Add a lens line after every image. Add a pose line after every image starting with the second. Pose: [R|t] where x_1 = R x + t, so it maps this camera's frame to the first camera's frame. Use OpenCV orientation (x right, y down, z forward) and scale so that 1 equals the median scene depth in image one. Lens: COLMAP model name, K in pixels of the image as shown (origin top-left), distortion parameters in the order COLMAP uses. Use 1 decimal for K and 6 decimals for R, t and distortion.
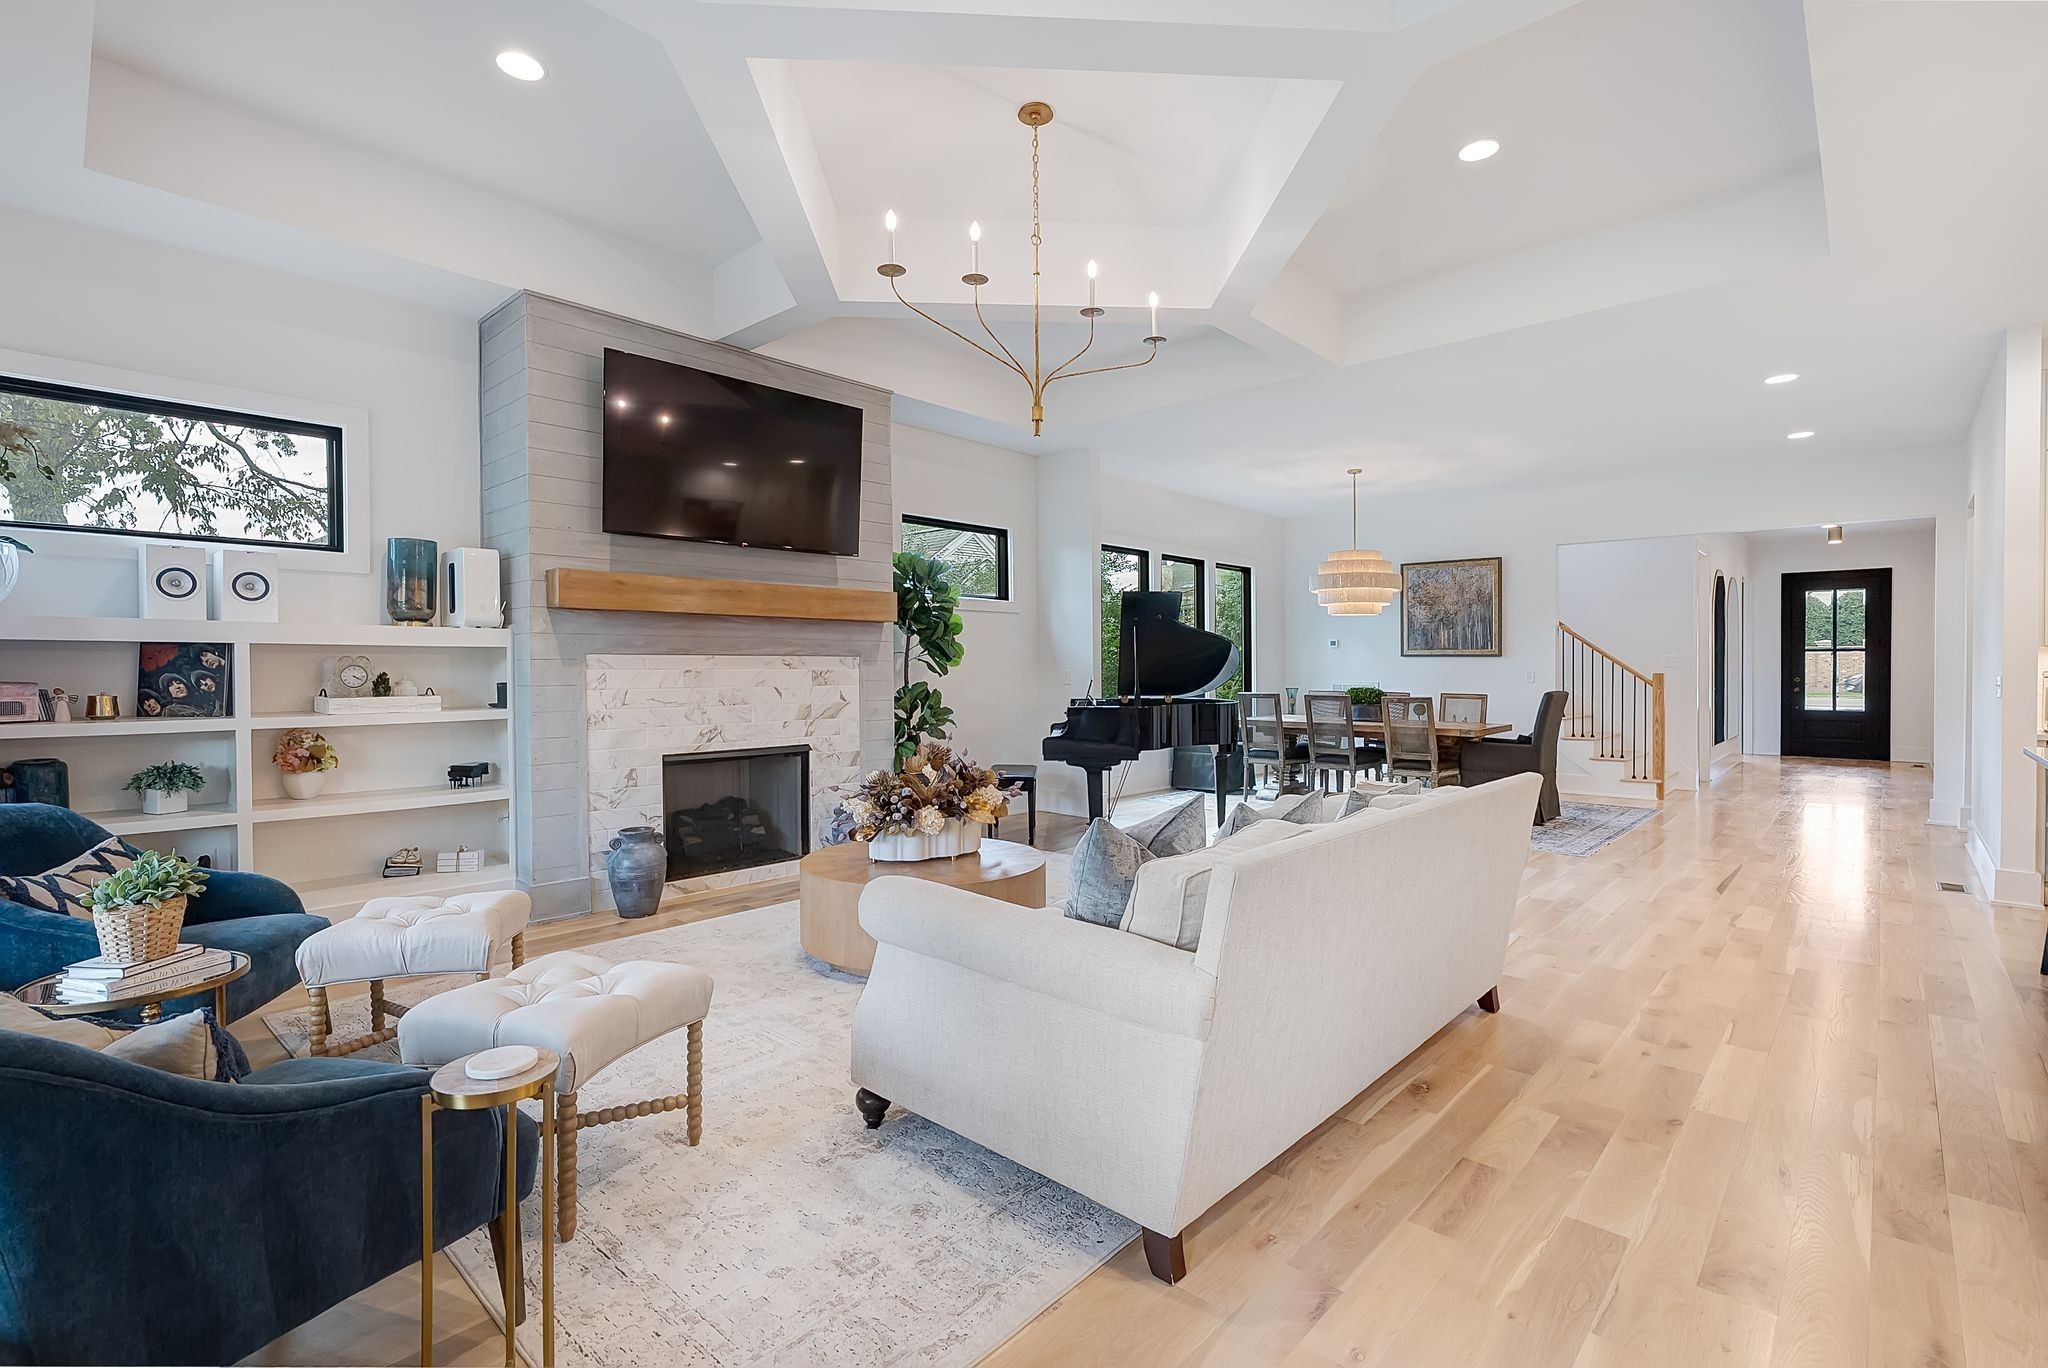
lens RADIAL K [[936.8, 0, 1017.3], [0, 936.8, 680.6], [0, 0, 1]] dist [-0.001377, -0.000910]
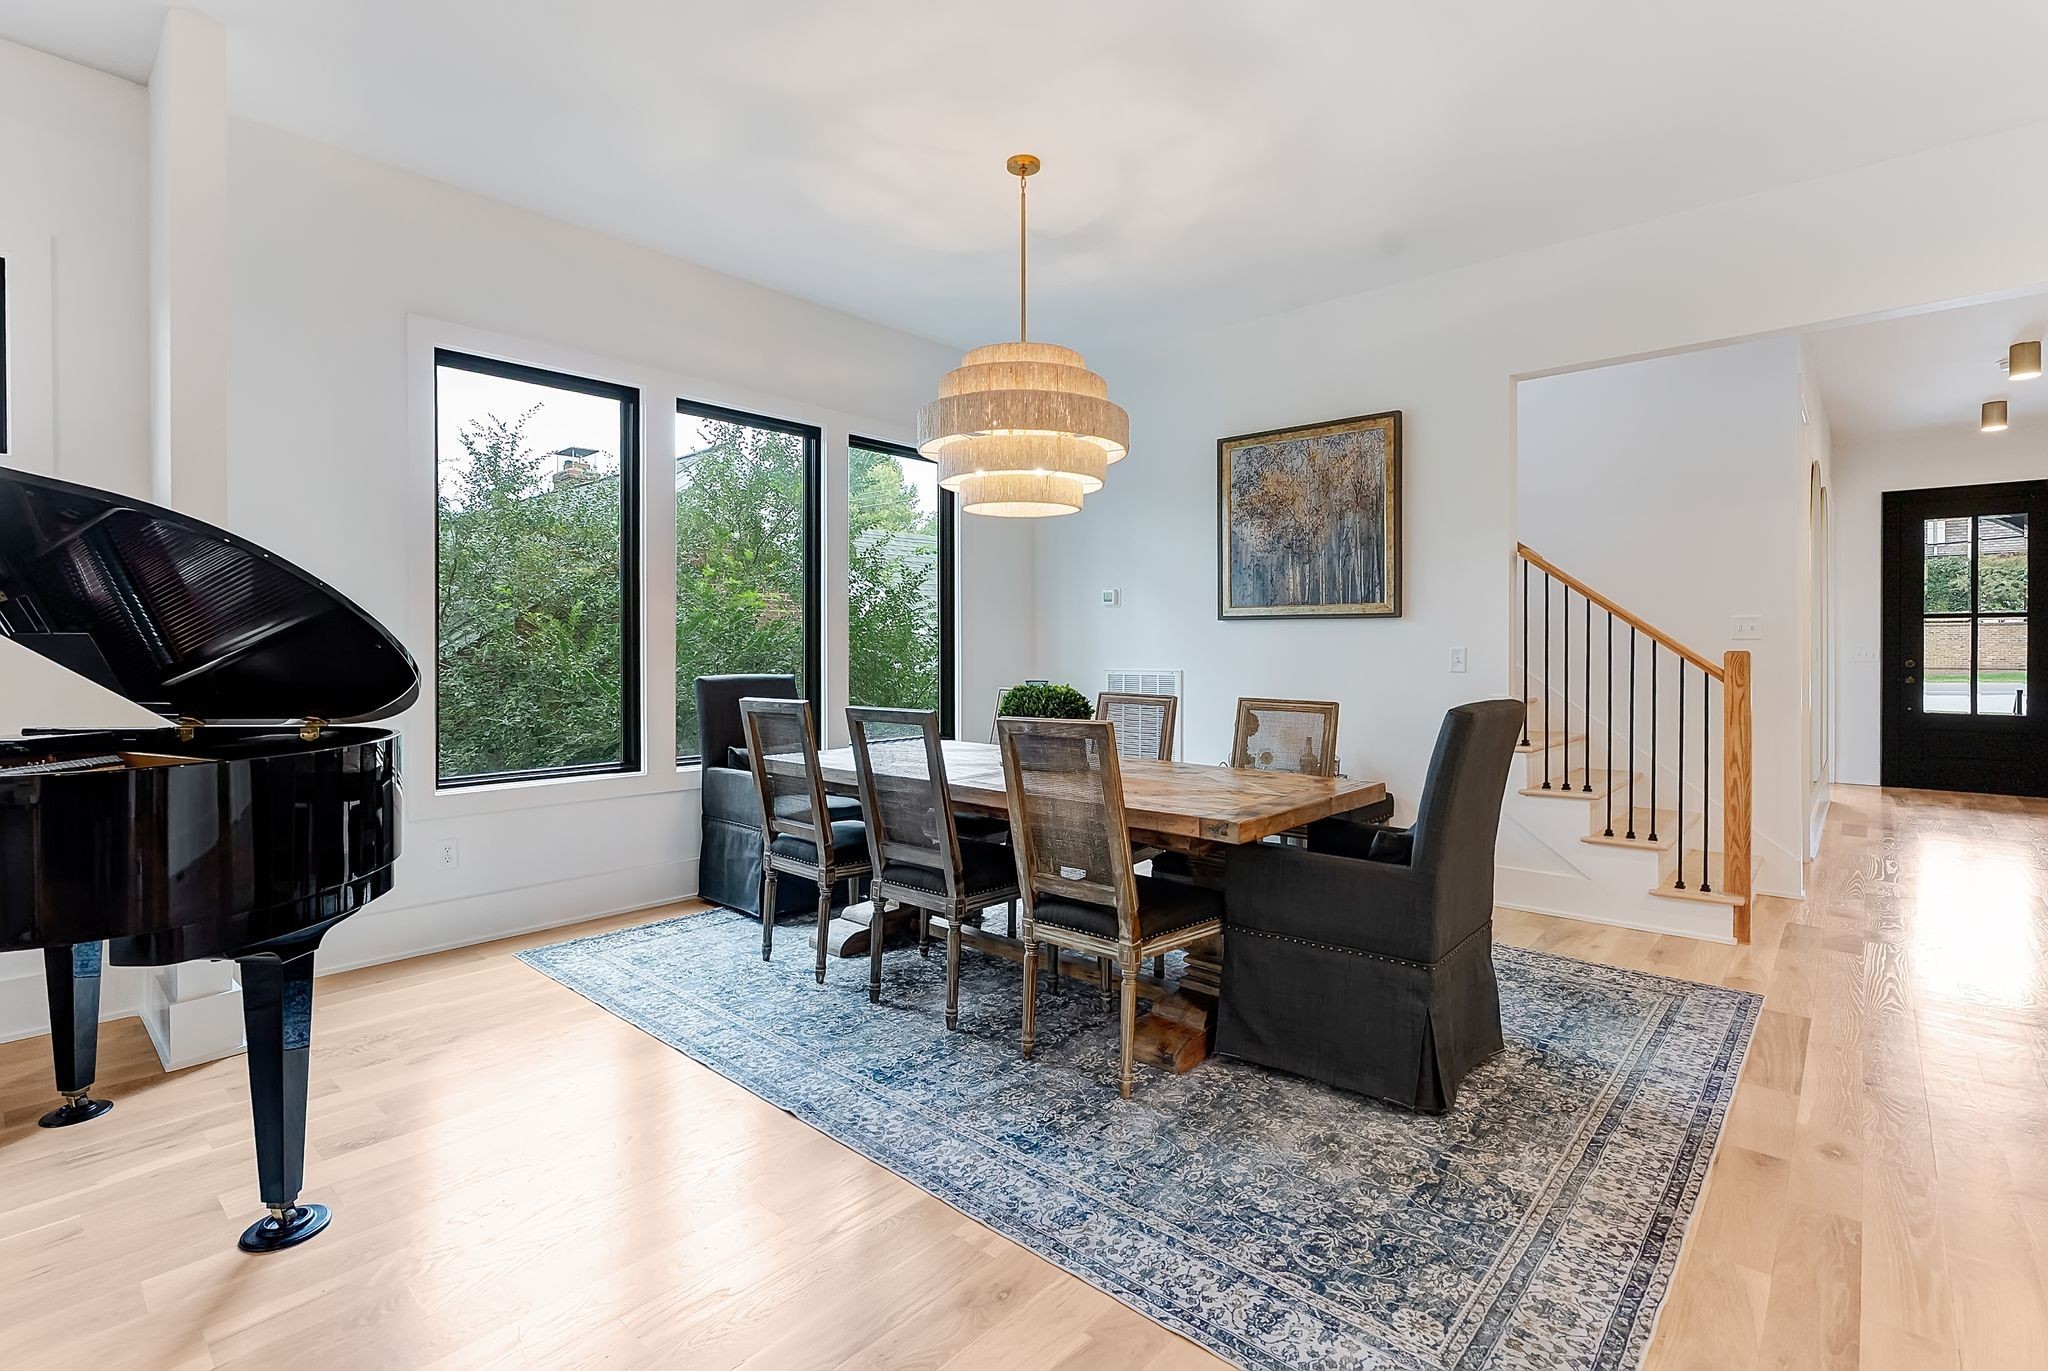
lens RADIAL K [[936.8, 0, 1026.3], [0, 936.8, 670.2], [0, 0, 1]] dist [-0.001377, -0.000910]
pose [[0.999837, -0.000430, 0.018061, 0.310314], [0.000286, 0.999968, 0.007968, -0.002338], [-0.018063, -0.007961, 0.999805, 0.512002]]
